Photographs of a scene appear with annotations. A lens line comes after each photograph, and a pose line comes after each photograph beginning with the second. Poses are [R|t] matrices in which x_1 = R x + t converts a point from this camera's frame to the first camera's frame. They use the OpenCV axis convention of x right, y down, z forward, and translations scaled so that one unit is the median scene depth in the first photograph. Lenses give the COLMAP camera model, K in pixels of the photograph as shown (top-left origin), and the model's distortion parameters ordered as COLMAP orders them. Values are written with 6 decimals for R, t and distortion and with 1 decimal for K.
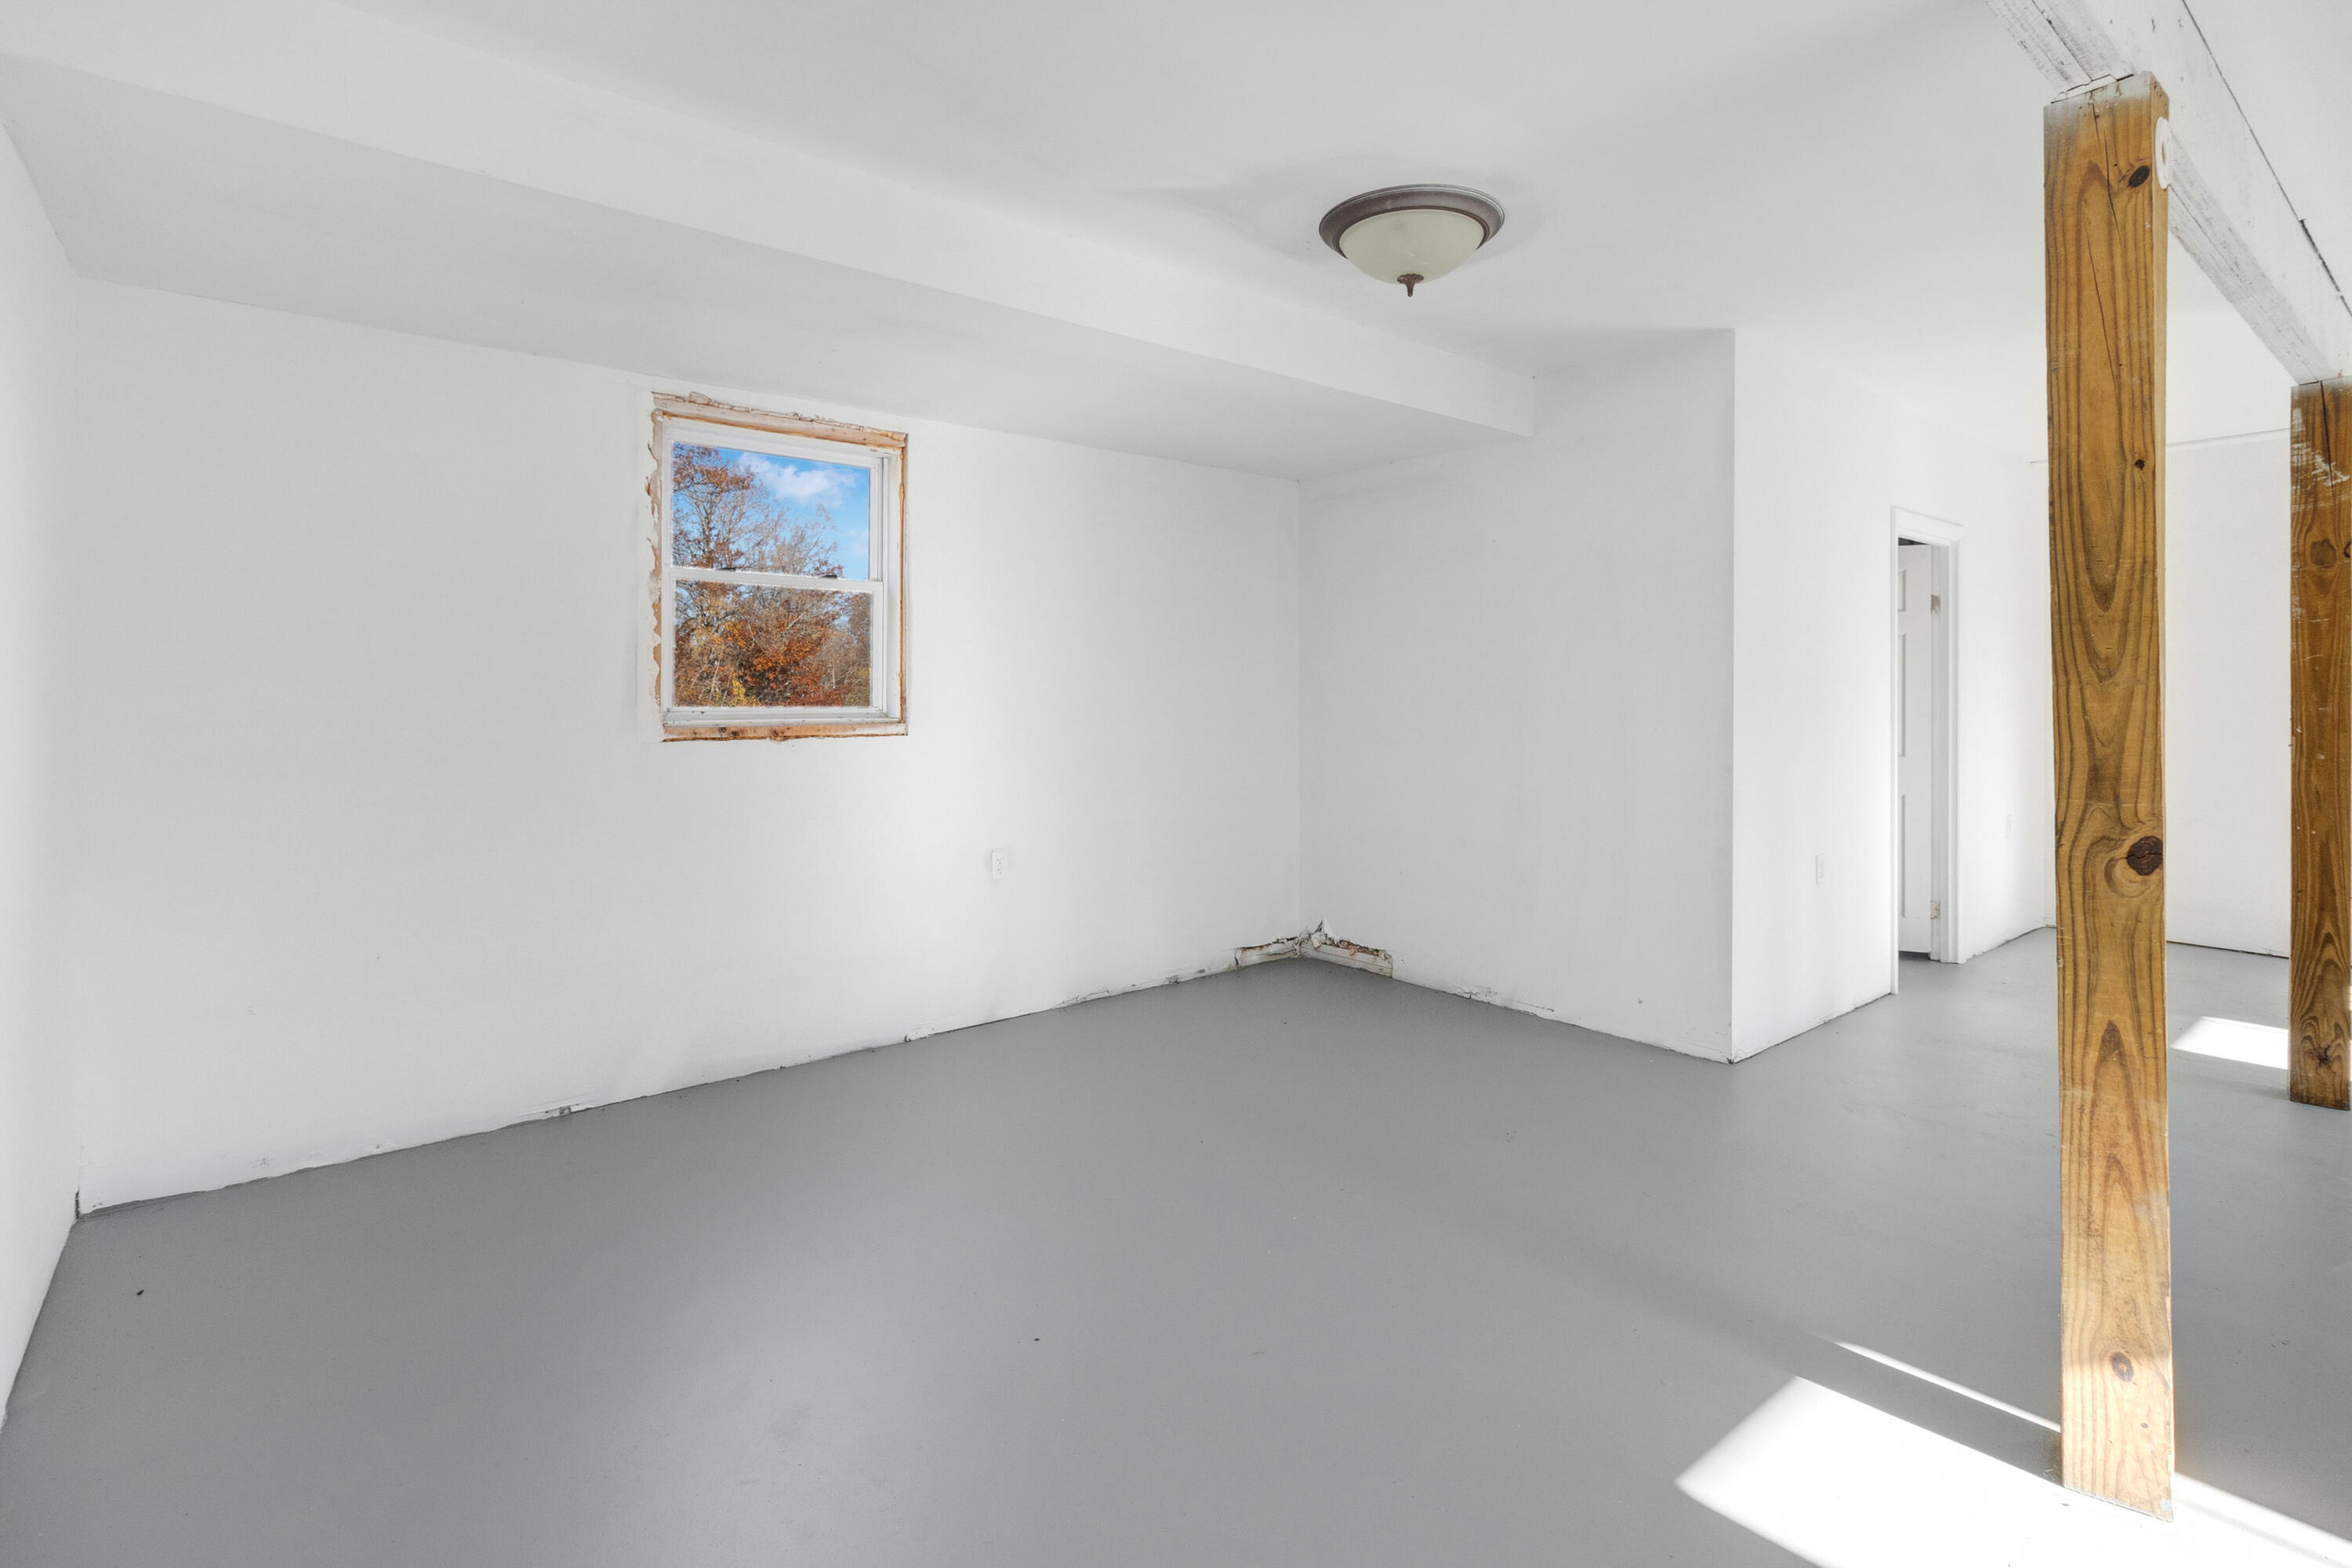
lens RADIAL K [[1115.2, 0, 1175.9], [0, 1115.2, 690.4], [0, 0, 1]] dist [-0.000721, 0.000013]
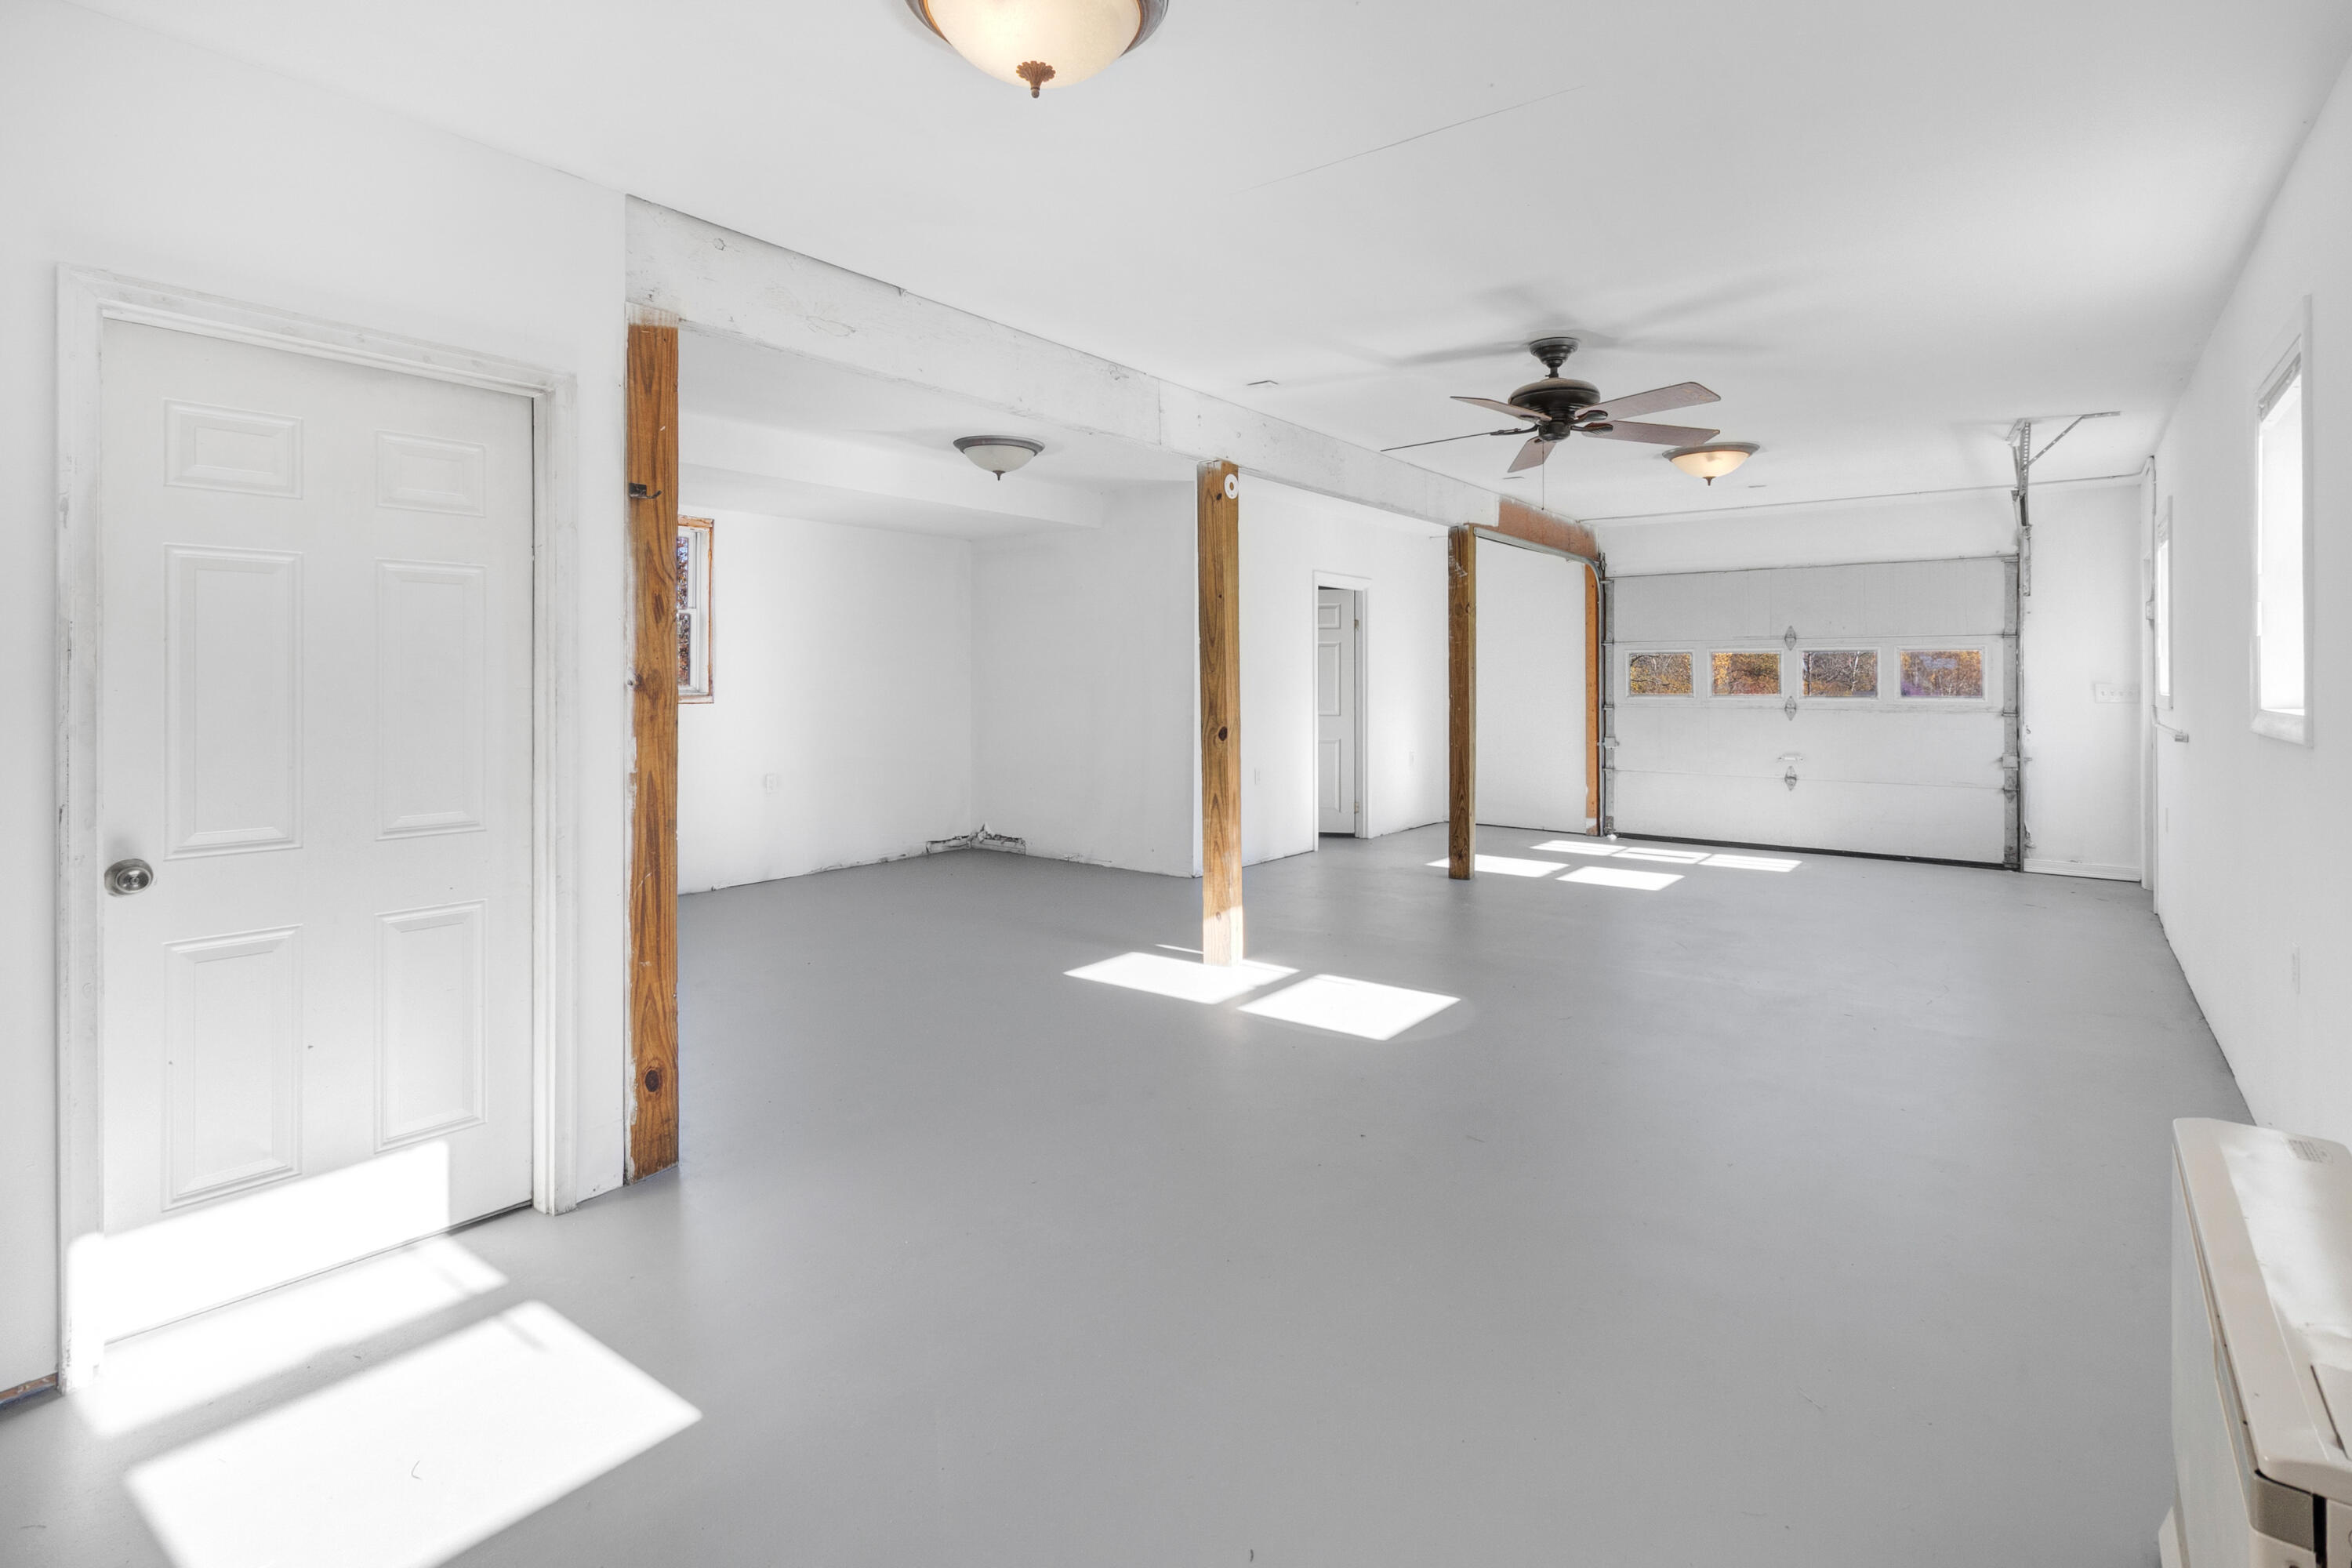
lens RADIAL K [[1158.2, 0, 1194.4], [0, 1158.2, 678.7], [0, 0, 1]] dist [0.000091, -0.000487]
pose [[0.971730, 0.000380, 0.236097, 0.042957], [-0.000709, 0.999999, 0.001307, 0.001432], [-0.236096, -0.001437, 0.971729, -0.810750]]
